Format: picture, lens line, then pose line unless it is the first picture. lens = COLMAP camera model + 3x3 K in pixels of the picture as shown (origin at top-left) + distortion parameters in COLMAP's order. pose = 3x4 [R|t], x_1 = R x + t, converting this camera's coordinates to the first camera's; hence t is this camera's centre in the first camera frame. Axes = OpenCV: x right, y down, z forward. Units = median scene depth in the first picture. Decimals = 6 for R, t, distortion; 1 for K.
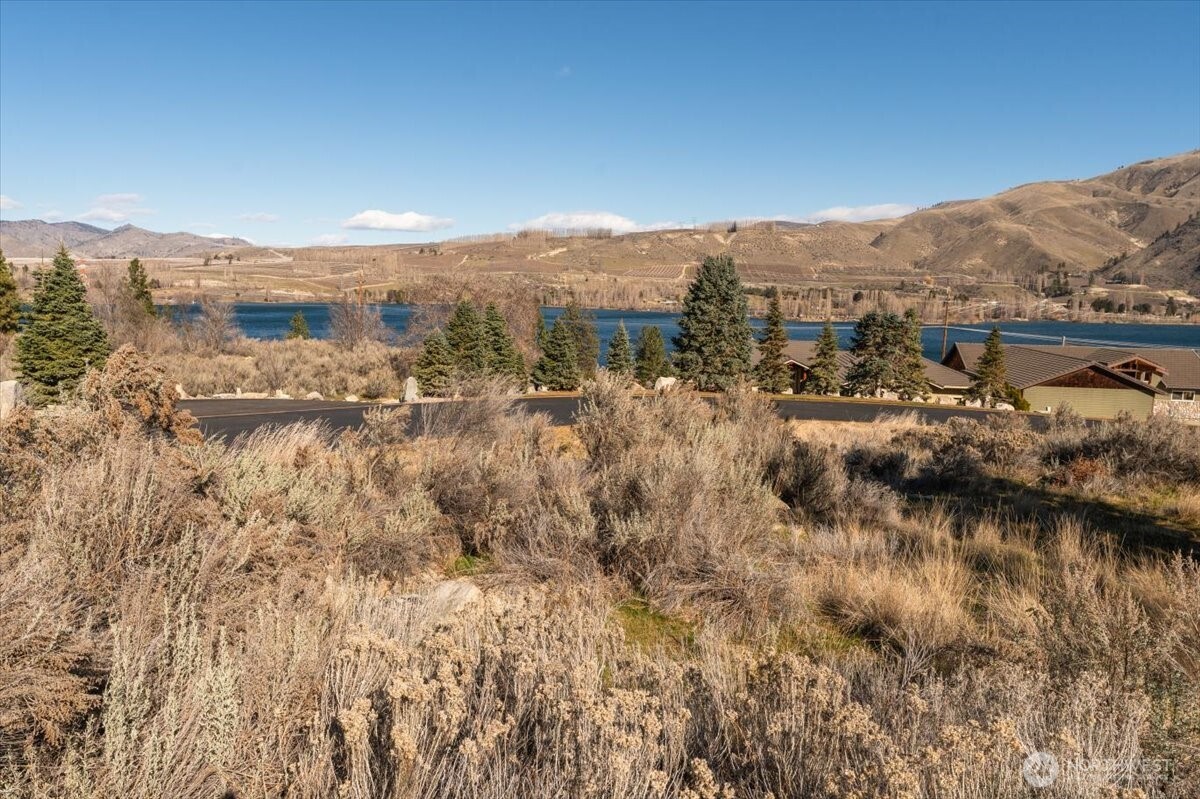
lens RADIAL K [[732.3, 0, 606.5], [0, 732.3, 388.3], [0, 0, 1]] dist [0.003290, -0.001126]
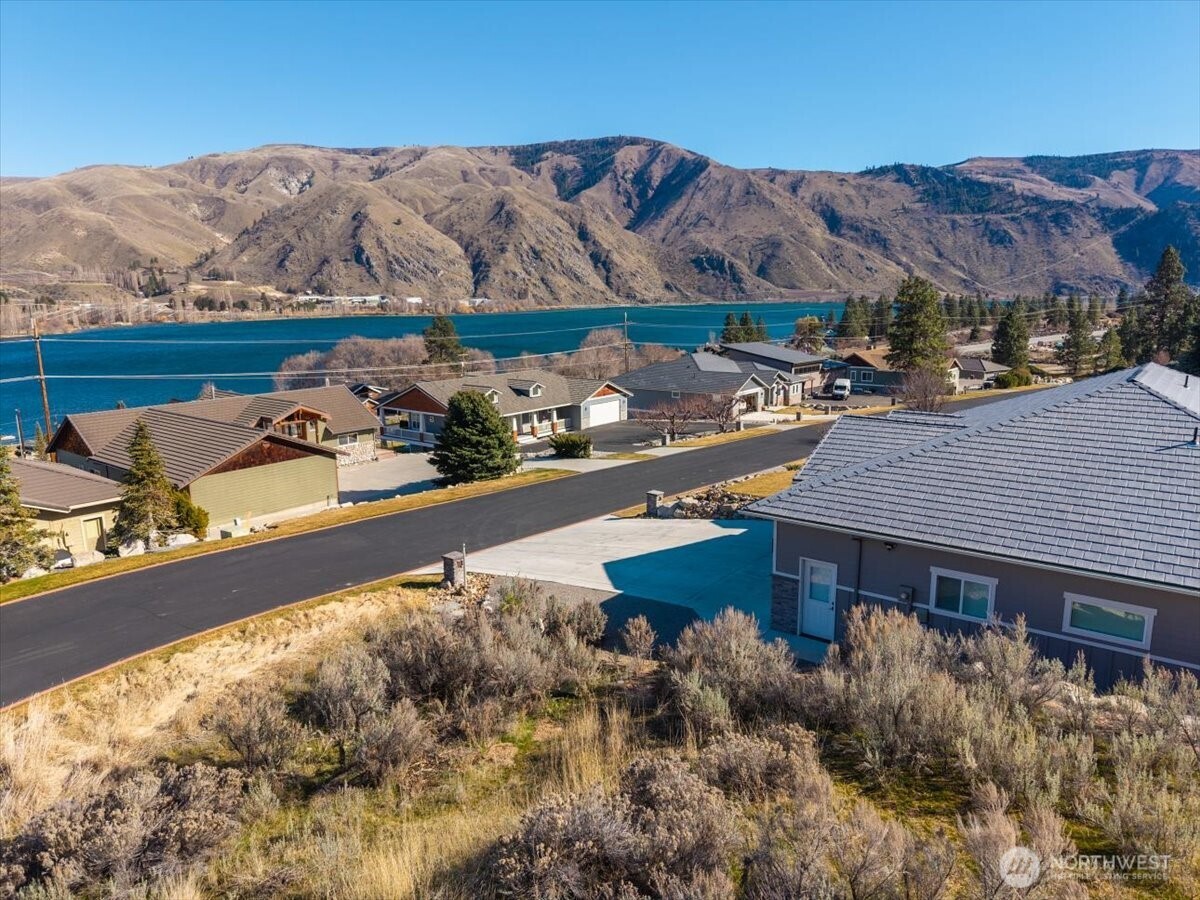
lens RADIAL K [[805.5, 0, 596.3], [0, 805.5, 449.6], [0, 0, 1]] dist [0.011052, -0.008232]
pose [[0.505999, -0.192538, 0.840770, 0.003252], [0.137282, 0.980319, 0.141875, -0.002590], [-0.851539, 0.043634, 0.522473, 0.007168]]
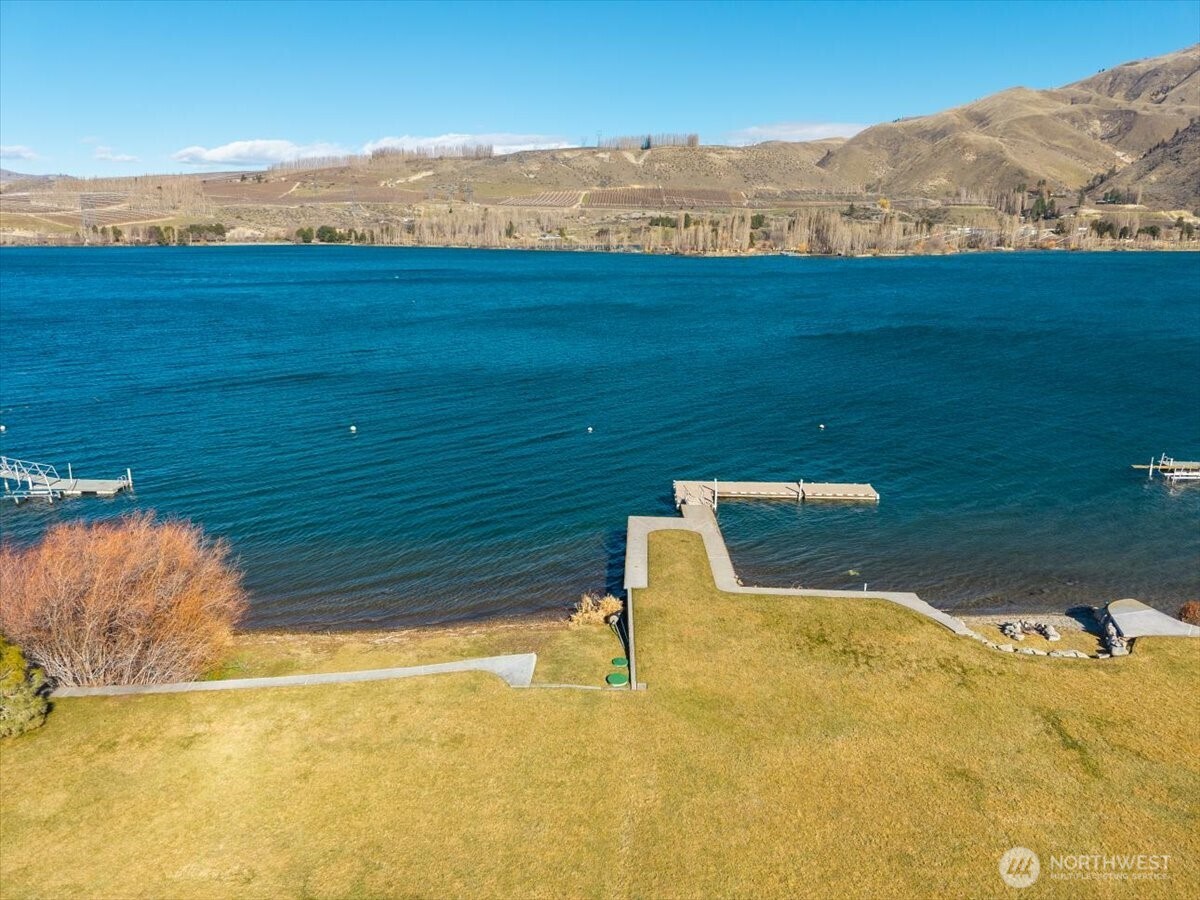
lens RADIAL K [[805.5, 0, 596.0], [0, 805.5, 447.8], [0, 0, 1]] dist [0.011052, -0.008232]
pose [[0.996400, -0.039376, 0.075072, 0.042239], [0.029439, 0.991187, 0.129156, -0.005977], [-0.079496, -0.126481, 0.988779, 0.100857]]
